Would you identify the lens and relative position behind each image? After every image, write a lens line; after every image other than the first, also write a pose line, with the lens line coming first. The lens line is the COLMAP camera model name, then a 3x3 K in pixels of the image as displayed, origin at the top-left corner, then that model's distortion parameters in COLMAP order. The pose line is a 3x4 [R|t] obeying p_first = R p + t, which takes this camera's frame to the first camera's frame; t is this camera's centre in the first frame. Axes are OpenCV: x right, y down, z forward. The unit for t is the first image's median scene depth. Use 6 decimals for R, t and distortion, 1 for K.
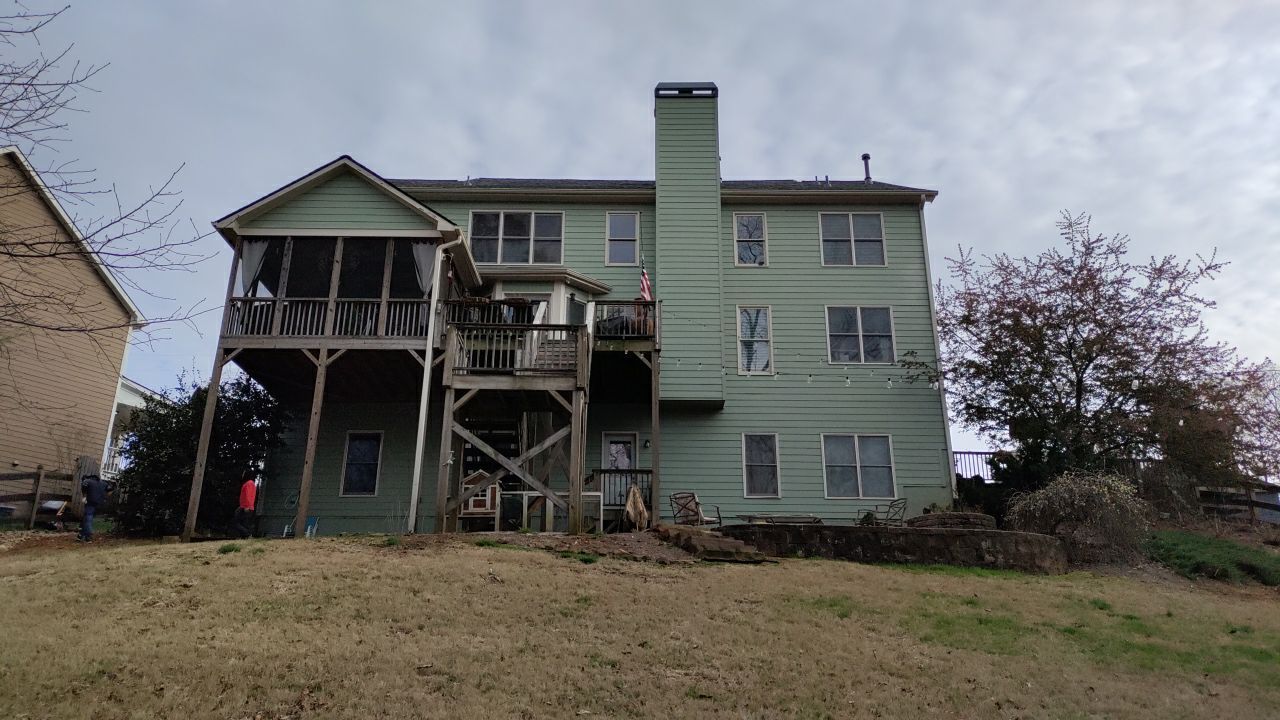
lens RADIAL K [[939.1, 0, 640.8], [0, 939.1, 360.3], [0, 0, 1]] dist [0.052680, 0.000524]
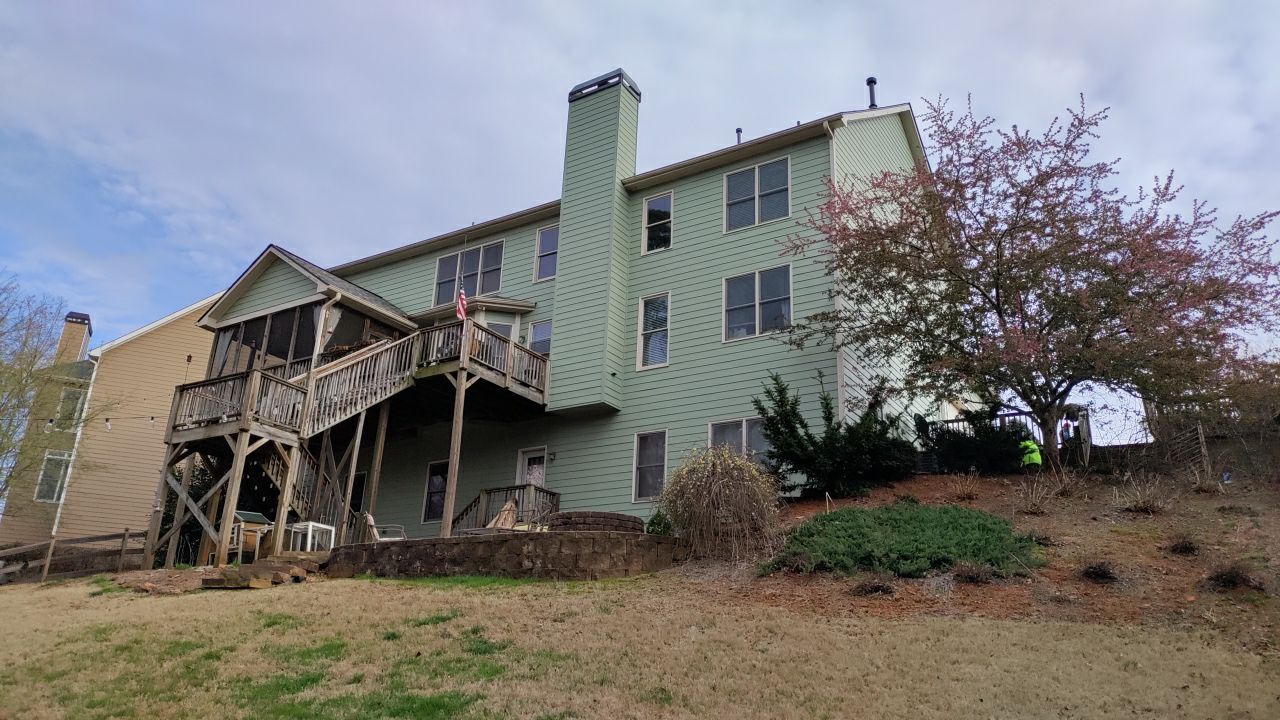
lens RADIAL K [[939.1, 0, 642.1], [0, 939.1, 361.1], [0, 0, 1]] dist [0.052680, 0.000524]
pose [[0.845726, -0.163540, -0.507939, 0.585779], [0.160433, 0.985766, -0.050261, 0.053292], [0.508928, -0.038983, 0.859926, 0.197319]]
